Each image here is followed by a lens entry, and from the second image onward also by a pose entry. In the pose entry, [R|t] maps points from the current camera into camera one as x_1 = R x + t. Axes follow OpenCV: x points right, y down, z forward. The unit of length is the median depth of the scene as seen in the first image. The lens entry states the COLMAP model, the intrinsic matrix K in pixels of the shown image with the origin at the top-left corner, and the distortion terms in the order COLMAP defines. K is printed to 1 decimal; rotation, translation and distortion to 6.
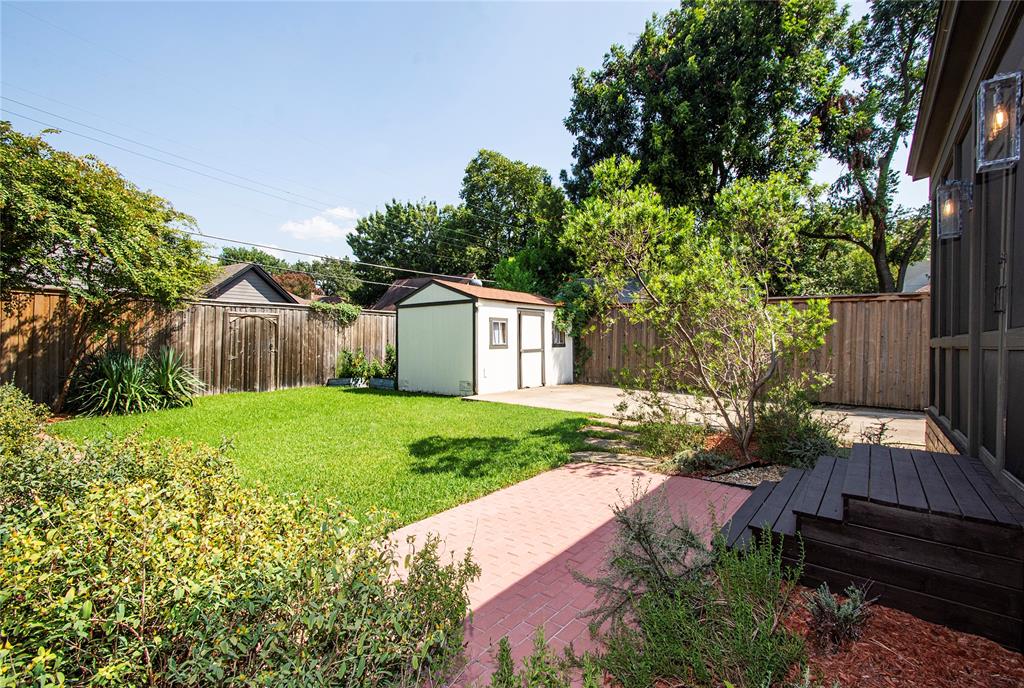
lens RADIAL K [[489.4, 0, 509.4], [0, 489.4, 329.2], [0, 0, 1]] dist [-0.000439, 0.000311]
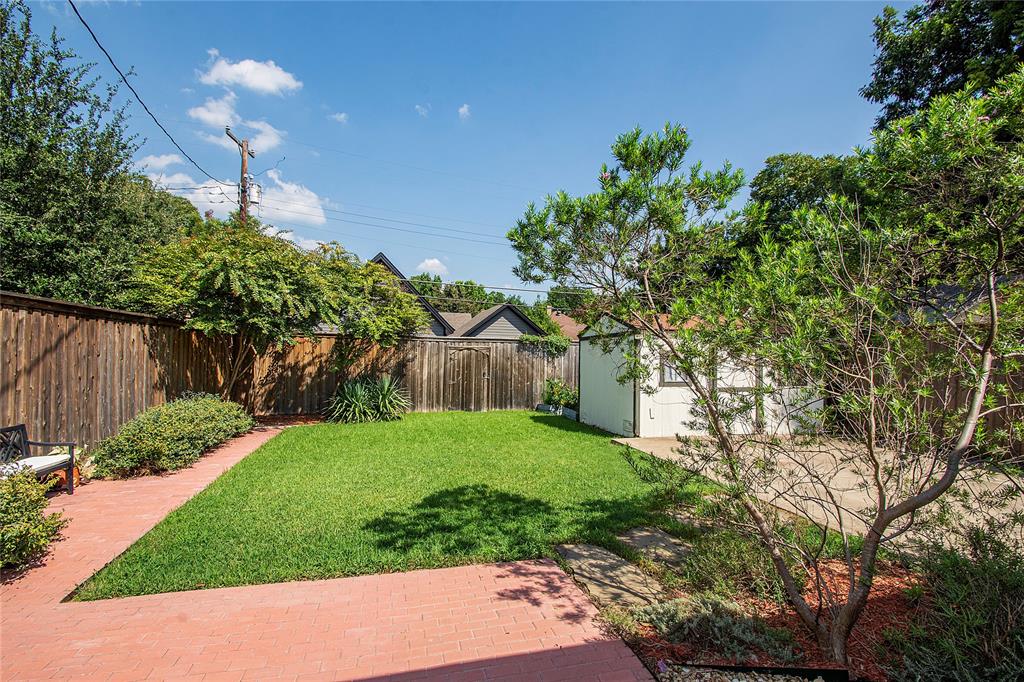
lens RADIAL K [[440.1, 0, 516.6], [0, 440.1, 334.2], [0, 0, 1]] dist [0.000145, -0.000012]
pose [[0.763417, -0.023399, -0.645481, 0.267411], [0.002292, 0.999435, -0.033518, -0.025763], [0.645901, 0.024109, 0.763040, 0.221718]]
